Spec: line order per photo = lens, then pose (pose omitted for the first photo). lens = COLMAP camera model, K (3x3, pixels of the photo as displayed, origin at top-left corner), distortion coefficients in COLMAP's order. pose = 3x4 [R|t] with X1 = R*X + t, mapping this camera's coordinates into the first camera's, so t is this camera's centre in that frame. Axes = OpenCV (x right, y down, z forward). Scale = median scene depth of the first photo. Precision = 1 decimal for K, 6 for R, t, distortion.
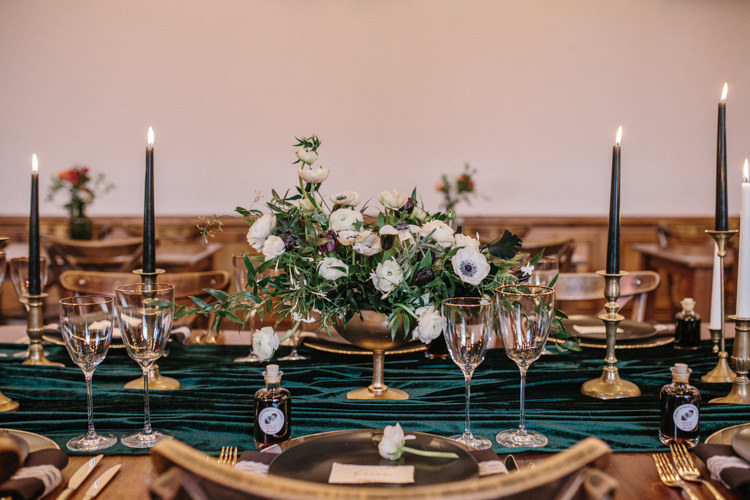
lens RADIAL K [[780.8, 0, 375.0], [0, 780.8, 250.0], [0, 0, 1]] dist [-0.008137, -0.004681]
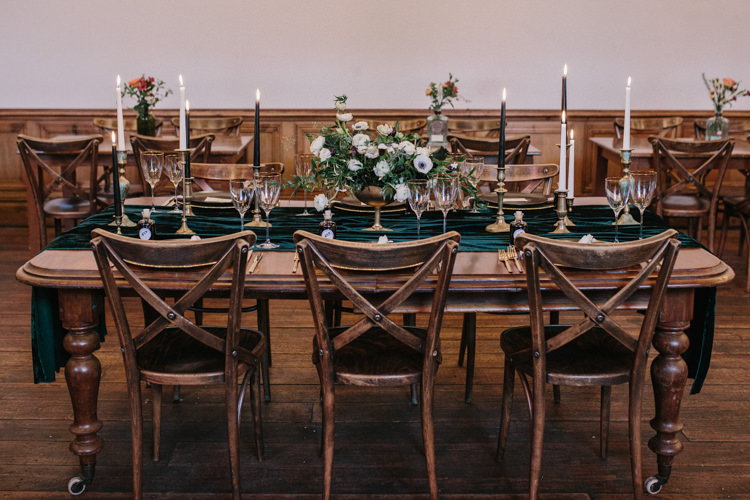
lens RADIAL K [[780.8, 0, 375.0], [0, 780.8, 250.0], [0, 0, 1]] dist [-0.008137, -0.004681]
pose [[0.999983, 0.004080, -0.004165, 0.007478], [-0.003413, 0.988804, 0.149182, -0.059642], [0.004727, -0.149166, 0.988801, -1.016990]]
